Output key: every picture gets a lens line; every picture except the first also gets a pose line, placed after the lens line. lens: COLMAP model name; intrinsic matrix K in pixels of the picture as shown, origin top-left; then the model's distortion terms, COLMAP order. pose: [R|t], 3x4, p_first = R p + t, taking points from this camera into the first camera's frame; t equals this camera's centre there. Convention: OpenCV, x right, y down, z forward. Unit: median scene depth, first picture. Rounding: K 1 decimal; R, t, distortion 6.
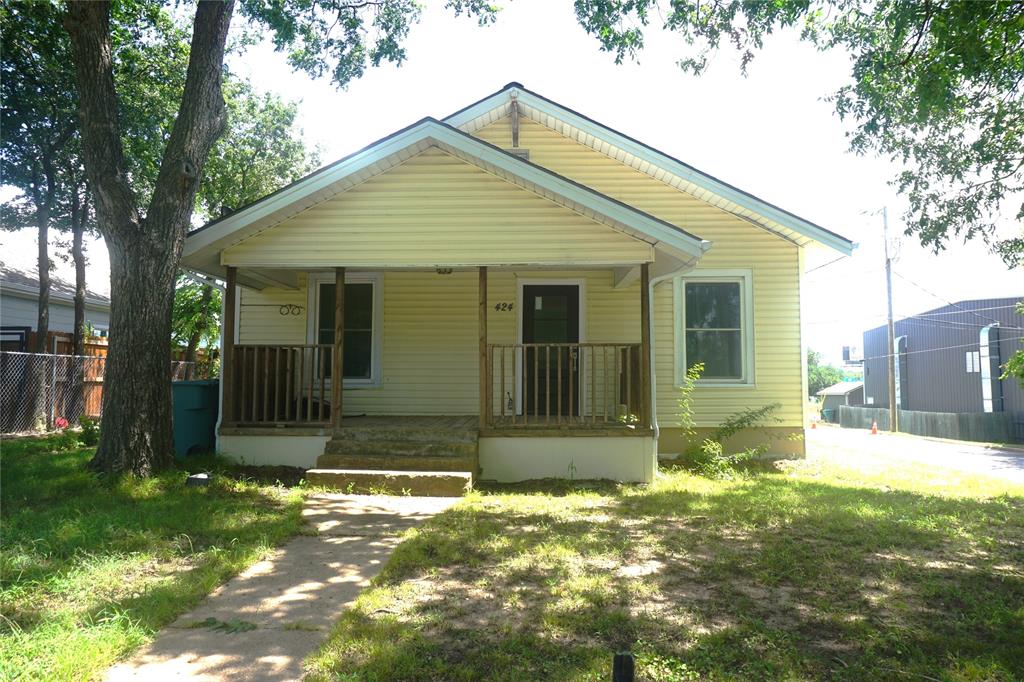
lens RADIAL K [[691.3, 0, 512.0], [0, 691.3, 341.0], [0, 0, 1]] dist [-0.058514, 0.061856]
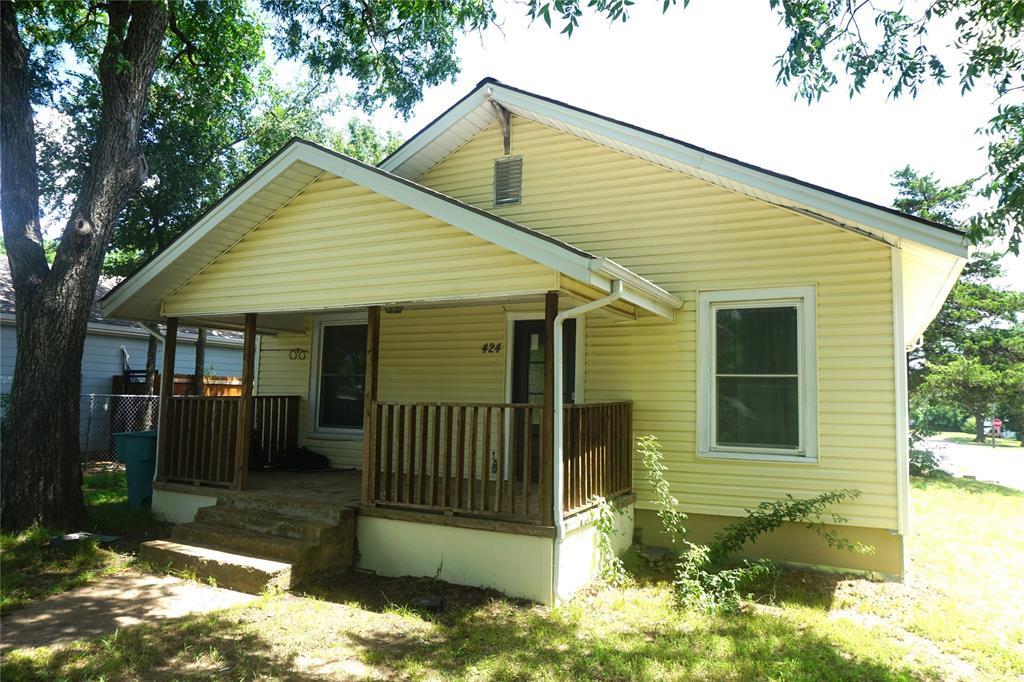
lens RADIAL K [[691.3, 0, 512.0], [0, 691.3, 341.0], [0, 0, 1]] dist [-0.058514, 0.061856]
pose [[0.900519, -0.020851, -0.434317, 0.379765], [0.008031, 0.999477, -0.031333, -0.032499], [0.434743, 0.024728, 0.900215, 0.271852]]
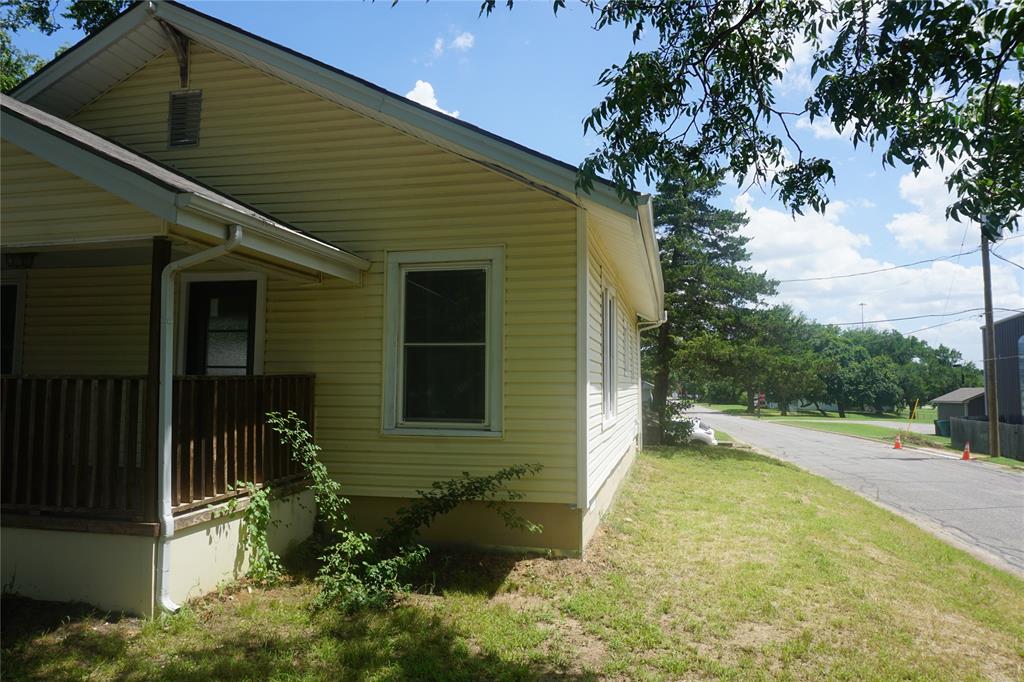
lens RADIAL K [[694.5, 0, 512.0], [0, 694.5, 341.0], [0, 0, 1]] dist [-0.043968, 0.032575]
pose [[0.981211, -0.007239, -0.192799, 0.487724], [0.007284, 0.999973, -0.000473, -0.019244], [0.192798, -0.000940, 0.981238, 0.387349]]
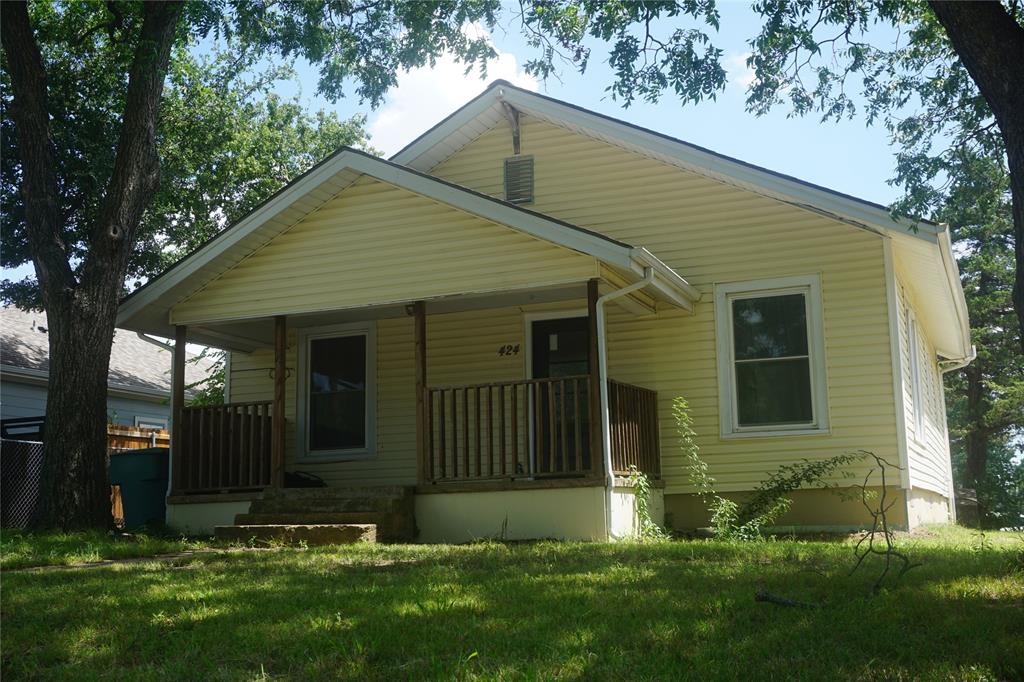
lens RADIAL K [[1196.7, 0, 512.0], [0, 1196.7, 341.0], [0, 0, 1]] dist [0.006066, 0.046021]
pose [[0.937593, -0.078386, -0.338784, 0.479125], [0.046249, 0.993716, -0.101926, 0.084830], [0.344645, 0.079896, 0.935327, -0.319571]]
